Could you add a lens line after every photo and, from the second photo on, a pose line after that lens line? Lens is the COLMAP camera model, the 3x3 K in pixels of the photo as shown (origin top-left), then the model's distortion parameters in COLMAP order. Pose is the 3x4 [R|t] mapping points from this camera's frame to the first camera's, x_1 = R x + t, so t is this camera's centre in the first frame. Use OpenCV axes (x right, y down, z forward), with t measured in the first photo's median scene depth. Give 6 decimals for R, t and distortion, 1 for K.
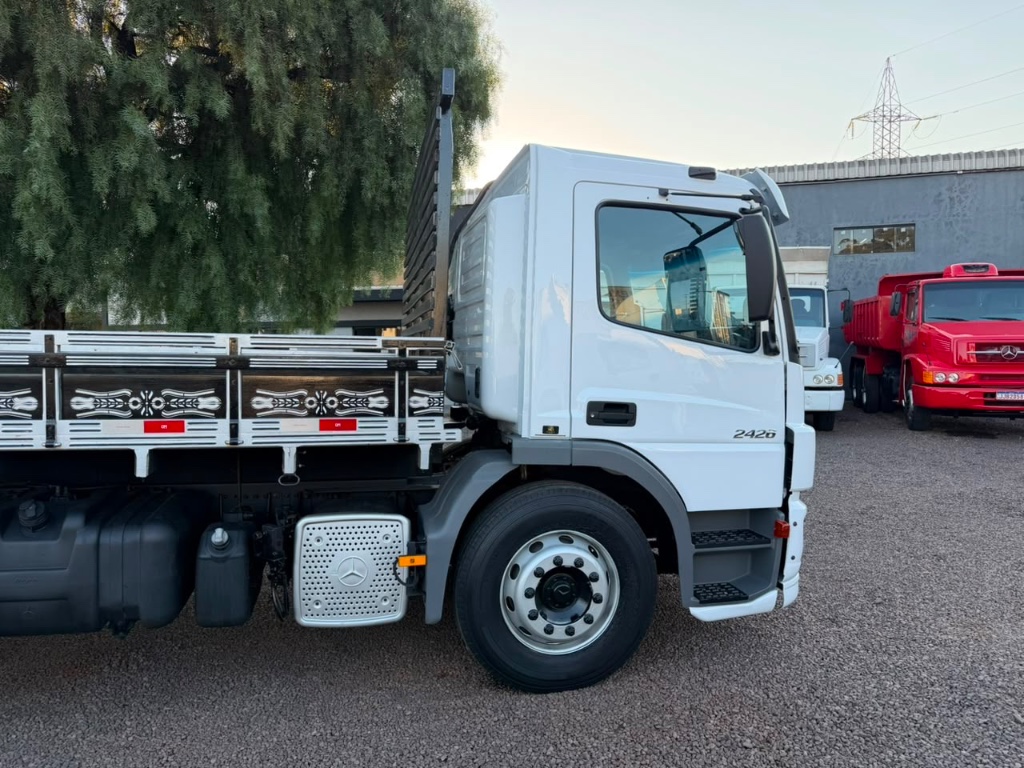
lens RADIAL K [[722.5, 0, 509.0], [0, 722.5, 385.7], [0, 0, 1]] dist [0.029394, -0.035219]
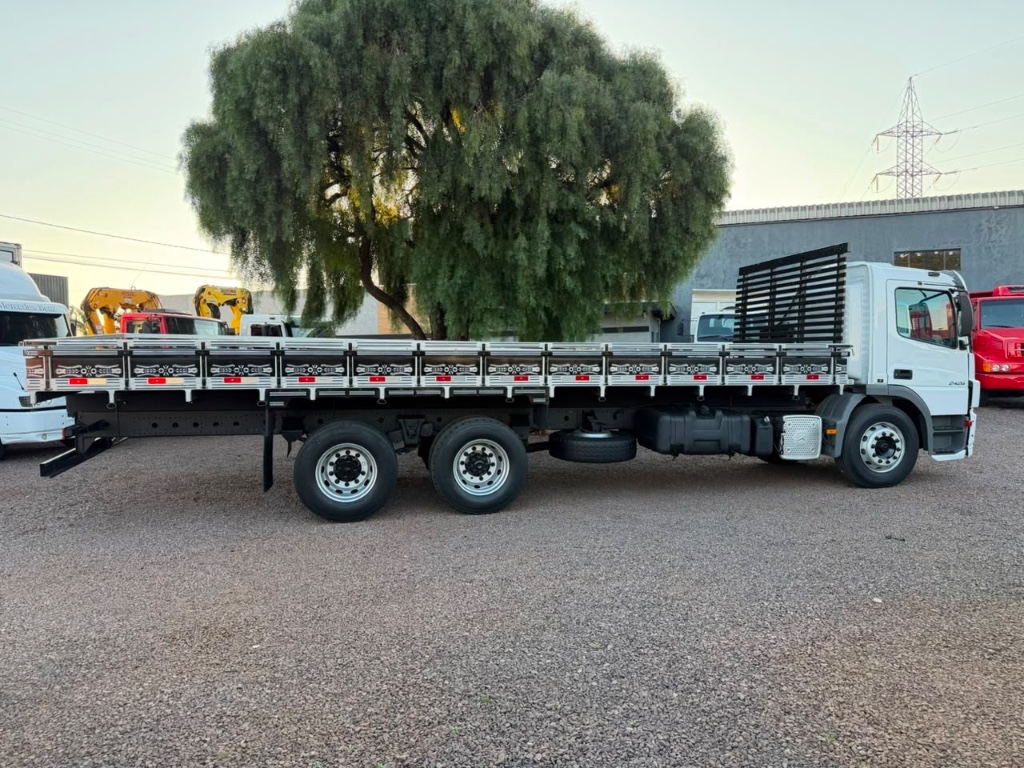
lens RADIAL K [[722.5, 0, 514.6], [0, 722.5, 386.6], [0, 0, 1]] dist [0.029394, -0.035219]
pose [[0.999907, -0.010660, -0.008506, -1.062112], [0.010613, 0.999928, -0.005535, 0.073679], [0.008565, 0.005444, 0.999949, -1.358504]]
